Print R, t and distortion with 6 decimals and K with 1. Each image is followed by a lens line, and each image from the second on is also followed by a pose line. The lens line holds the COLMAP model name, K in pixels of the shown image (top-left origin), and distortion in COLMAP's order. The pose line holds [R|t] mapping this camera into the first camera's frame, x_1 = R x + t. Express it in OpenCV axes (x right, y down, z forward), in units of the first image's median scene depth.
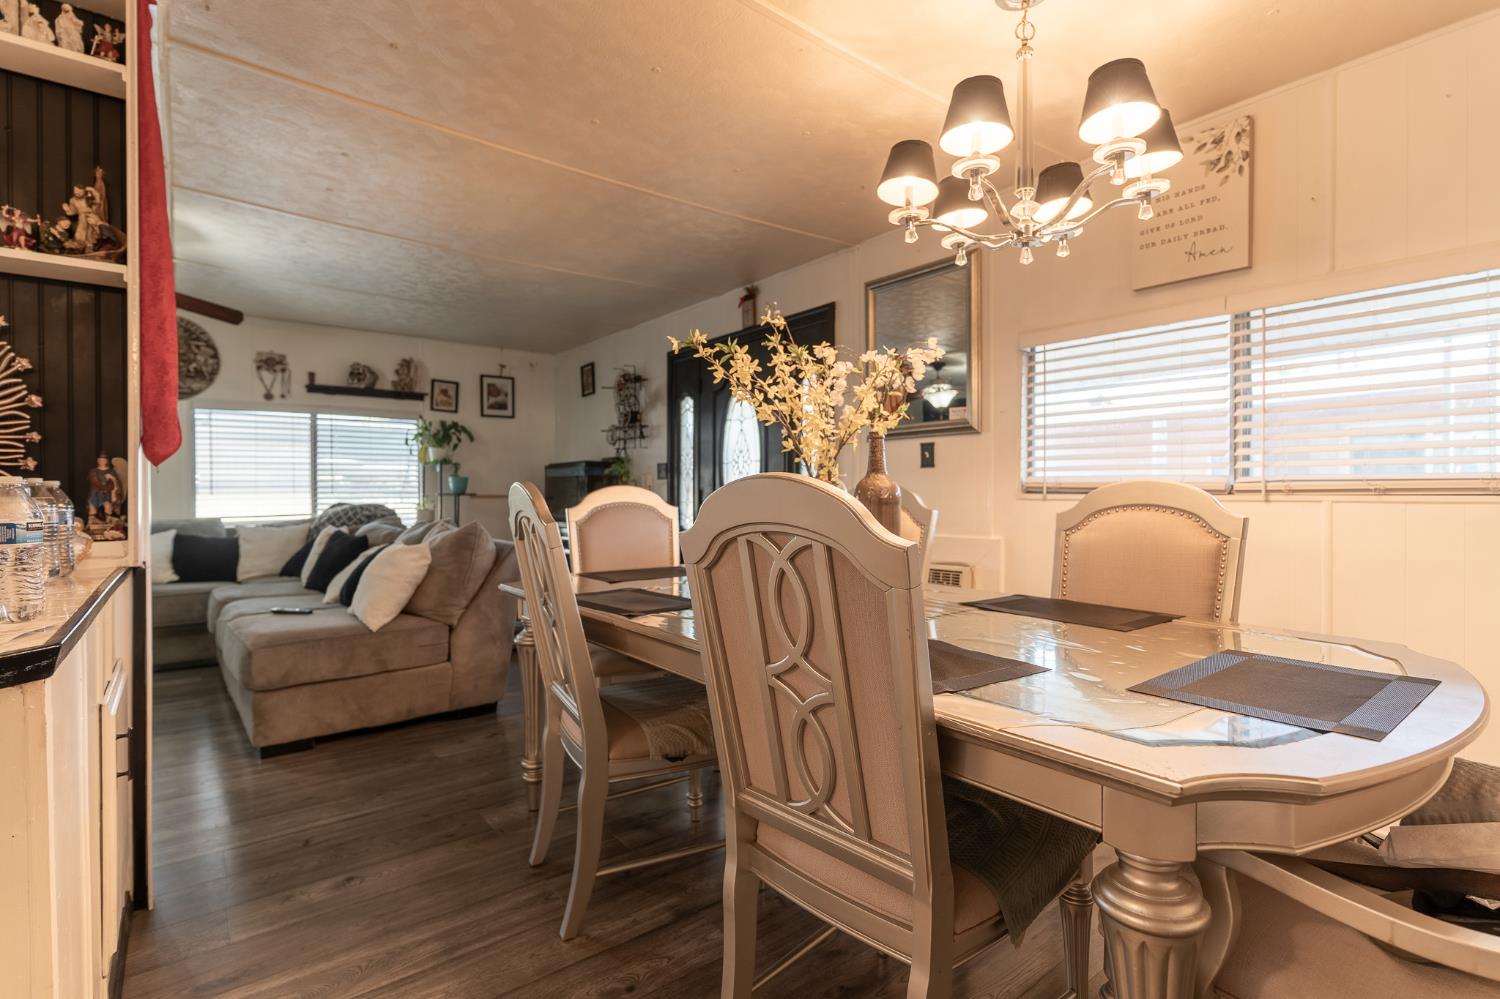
lens RADIAL K [[704.0, 0, 744.3], [0, 704.0, 495.3], [0, 0, 1]] dist [0.002766, -0.000190]
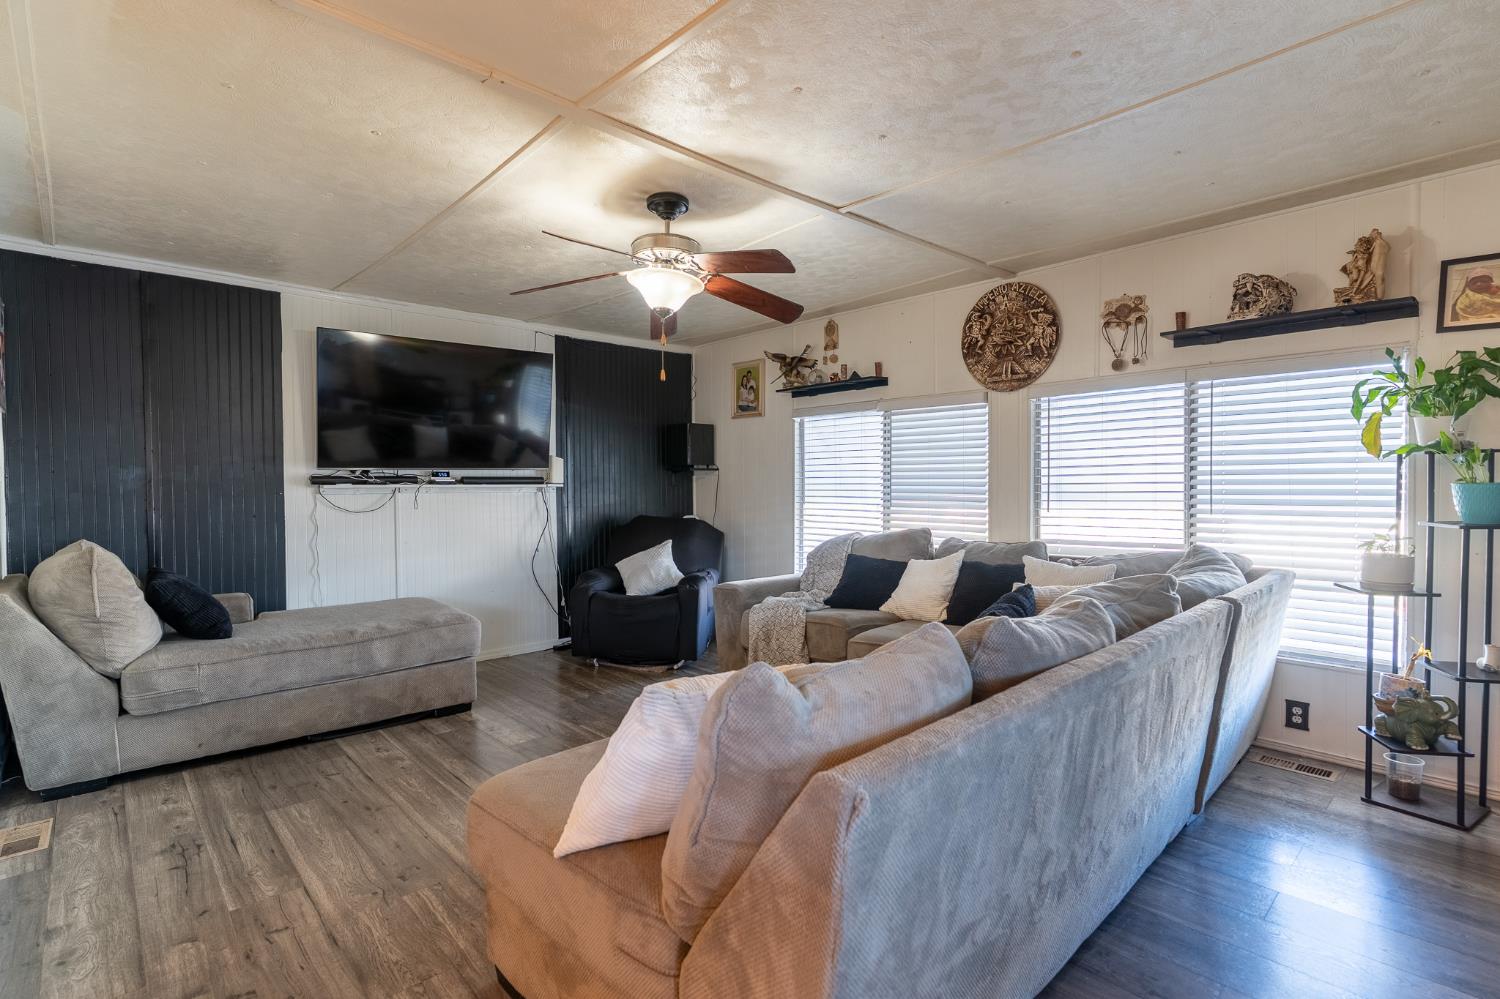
lens RADIAL K [[704.0, 0, 744.0], [0, 704.0, 496.3], [0, 0, 1]] dist [0.002766, -0.000190]
pose [[0.071425, 0.018089, -0.997282, -0.033374], [-0.003444, 0.999834, 0.017889, -0.026250], [0.997440, 0.002157, 0.071476, 0.593268]]
